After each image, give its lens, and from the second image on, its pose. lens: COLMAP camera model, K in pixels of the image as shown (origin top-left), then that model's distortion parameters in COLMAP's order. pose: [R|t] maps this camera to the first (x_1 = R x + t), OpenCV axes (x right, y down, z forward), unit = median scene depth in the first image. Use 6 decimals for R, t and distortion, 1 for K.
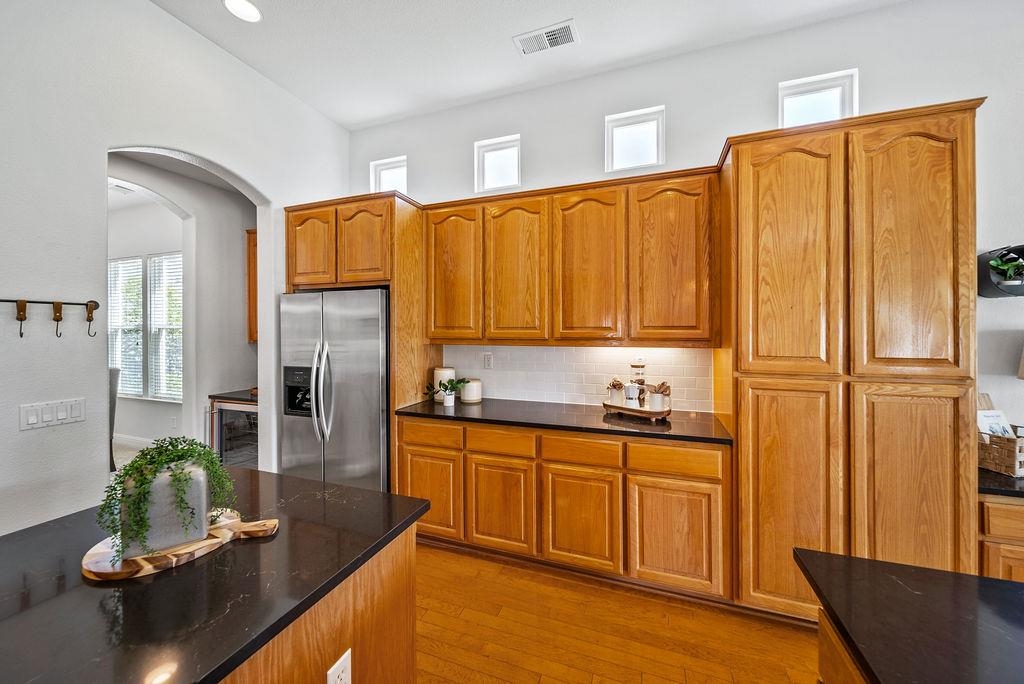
lens RADIAL K [[370.2, 0, 508.8], [0, 370.2, 333.0], [0, 0, 1]] dist [-0.000356, -0.001258]
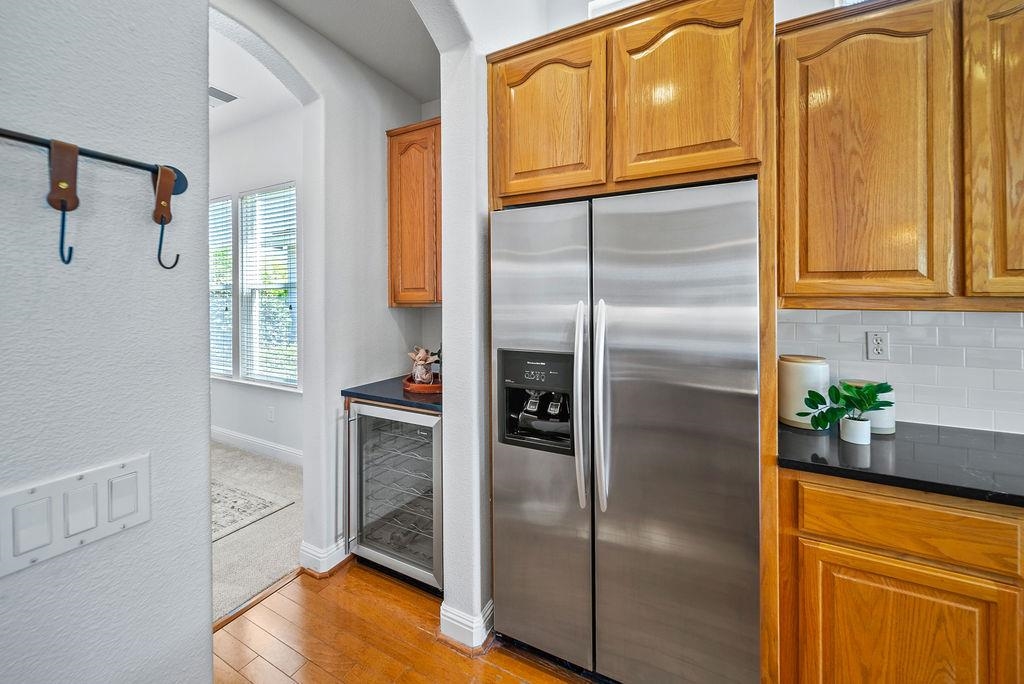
lens RADIAL K [[370.2, 0, 499.9], [0, 370.2, 306.9], [0, 0, 1]] dist [-0.000356, -0.001258]
pose [[0.991877, 0.006719, -0.127020, -0.555364], [-0.005955, 0.999962, 0.006393, 0.027807], [0.127058, -0.005584, 0.991880, 0.497411]]
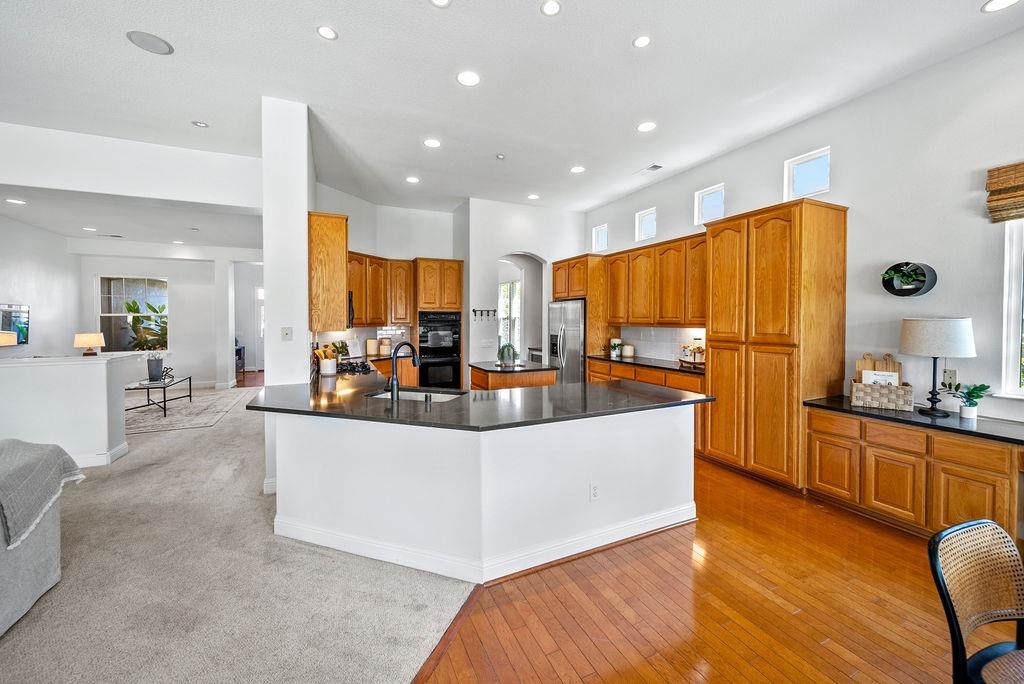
lens RADIAL K [[398.7, 0, 521.0], [0, 398.7, 325.6], [0, 0, 1]] dist [0.001713, 0.000236]
pose [[0.715160, 0.013873, -0.698823, 0.998104], [-0.006999, 0.999895, 0.012687, 0.005861], [0.698926, -0.004183, 0.715182, -0.895864]]
